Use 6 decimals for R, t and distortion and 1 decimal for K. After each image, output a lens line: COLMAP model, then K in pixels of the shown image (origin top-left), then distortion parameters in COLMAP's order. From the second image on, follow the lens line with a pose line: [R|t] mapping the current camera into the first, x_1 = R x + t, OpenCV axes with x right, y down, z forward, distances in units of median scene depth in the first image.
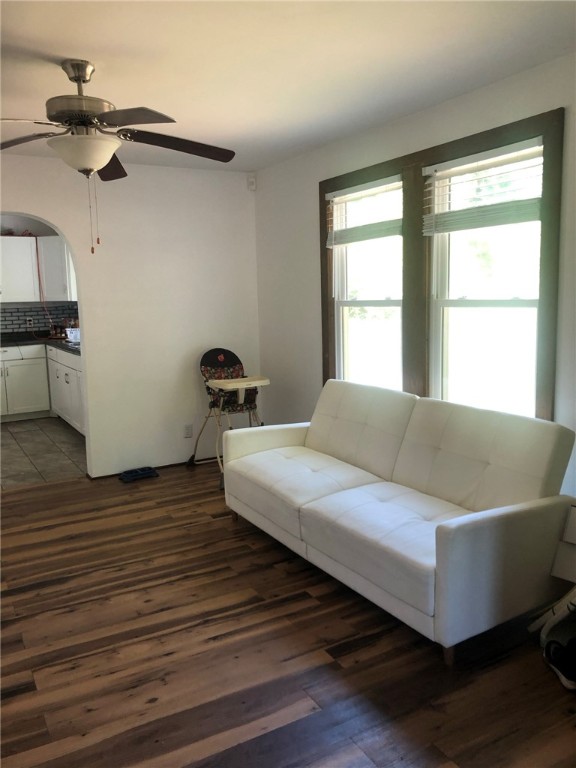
lens RADIAL K [[622.8, 0, 289.5], [0, 622.8, 379.0], [0, 0, 1]] dist [0.027700, -0.021301]
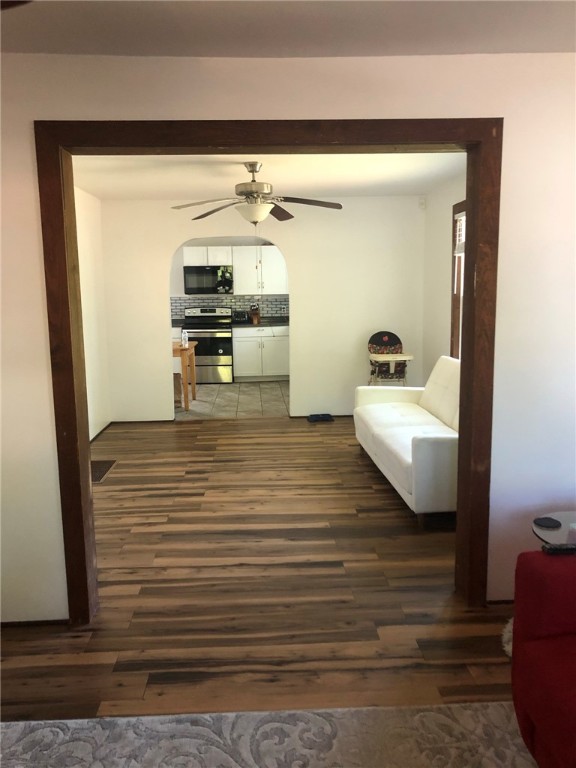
lens RADIAL K [[622.8, 0, 287.4], [0, 622.8, 386.0], [0, 0, 1]] dist [0.027700, -0.021301]
pose [[0.886999, 0.078822, -0.454995, 0.496872], [-0.067576, 0.996873, 0.040959, 0.041630], [0.456801, -0.005584, 0.889552, -0.441776]]
